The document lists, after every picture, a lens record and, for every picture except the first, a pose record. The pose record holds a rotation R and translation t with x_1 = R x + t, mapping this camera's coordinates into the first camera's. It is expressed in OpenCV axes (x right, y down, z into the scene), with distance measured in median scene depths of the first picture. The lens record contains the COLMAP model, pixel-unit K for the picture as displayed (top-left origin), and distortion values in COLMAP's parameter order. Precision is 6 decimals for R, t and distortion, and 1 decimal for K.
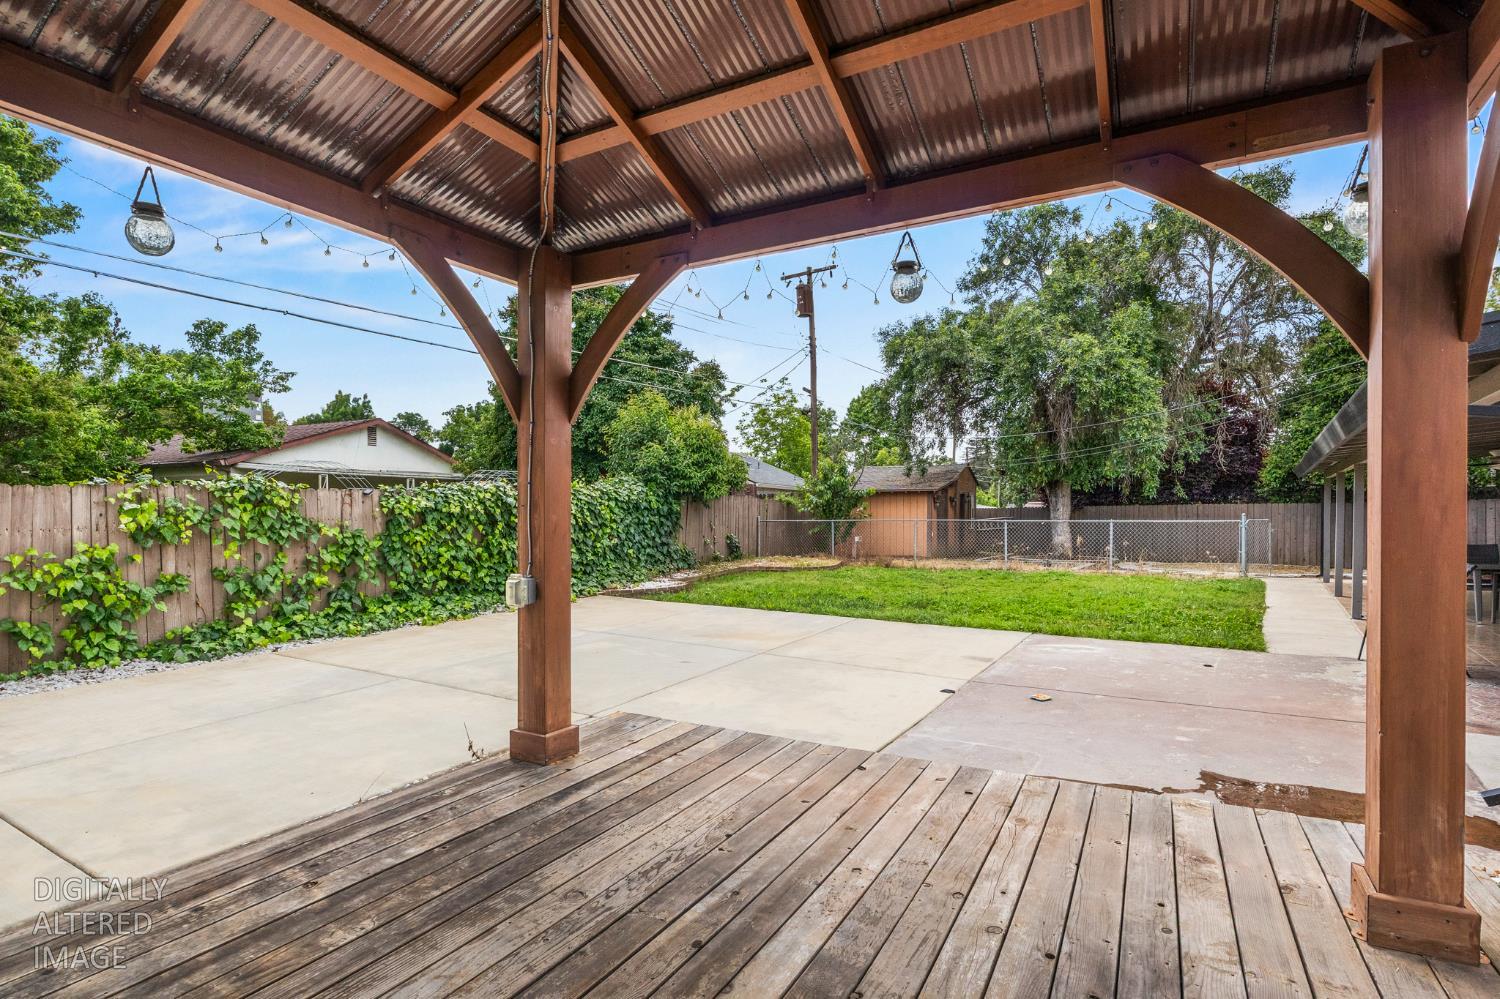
lens RADIAL K [[759.1, 0, 750.0], [0, 759.1, 499.5], [0, 0, 1]] dist [-0.025767, -0.000503]
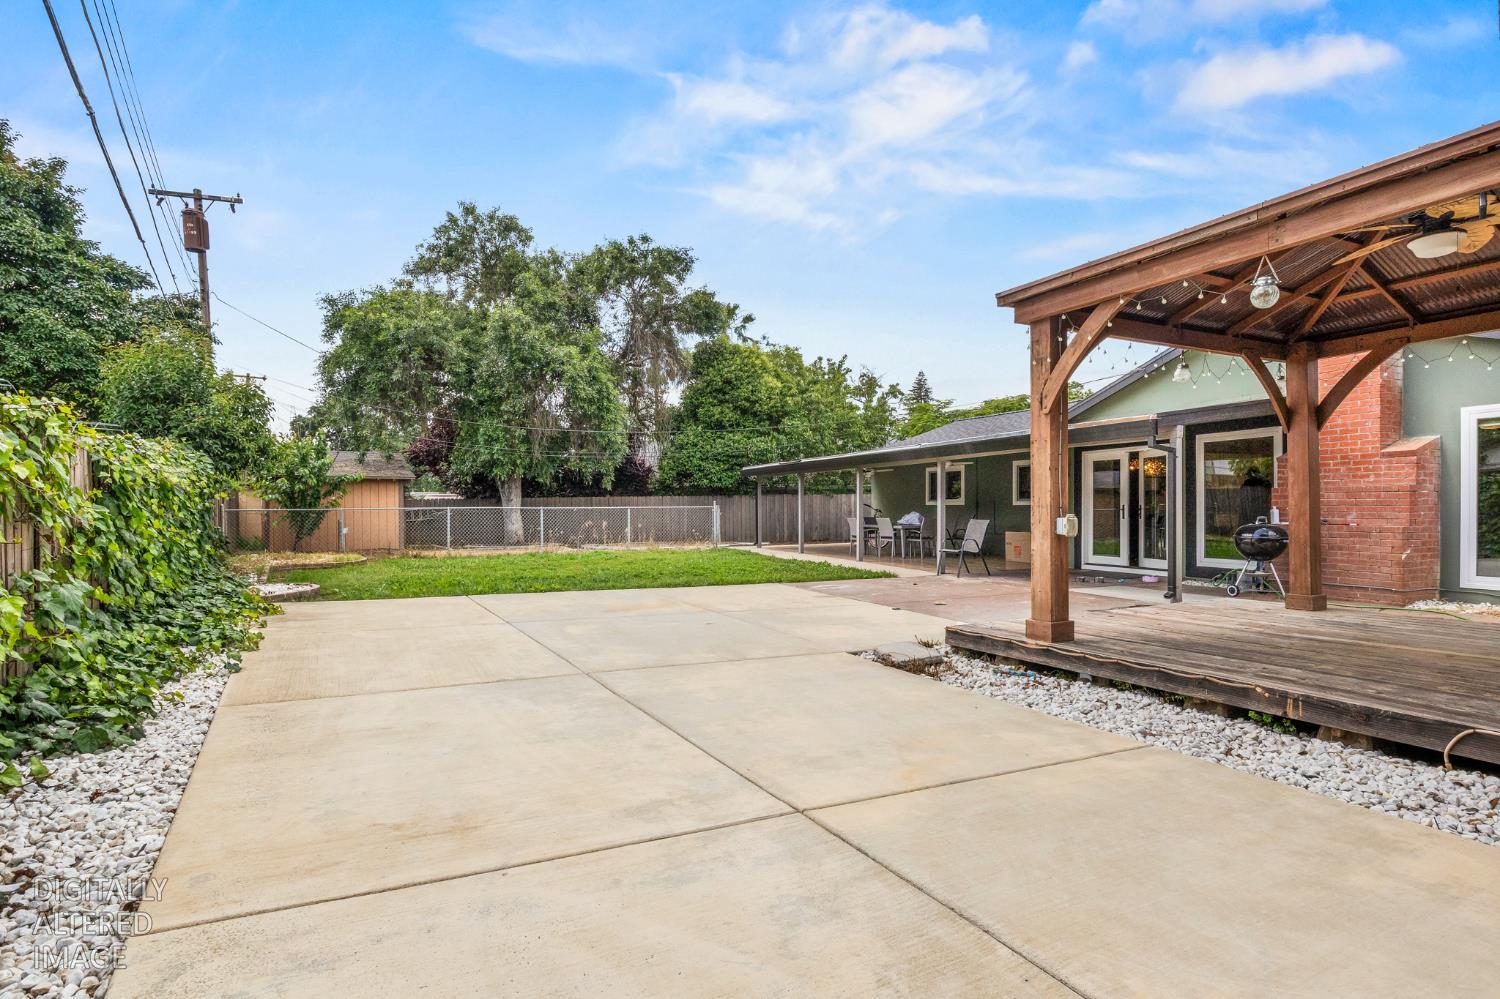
lens RADIAL K [[752.6, 0, 750.0], [0, 752.6, 499.5], [0, 0, 1]] dist [0.013017, 0.000195]
pose [[0.580511, 0.006553, 0.814226, -0.291408], [-0.011887, 0.999929, 0.000428, 0.008855], [-0.814166, -0.009927, 0.580547, 0.094357]]
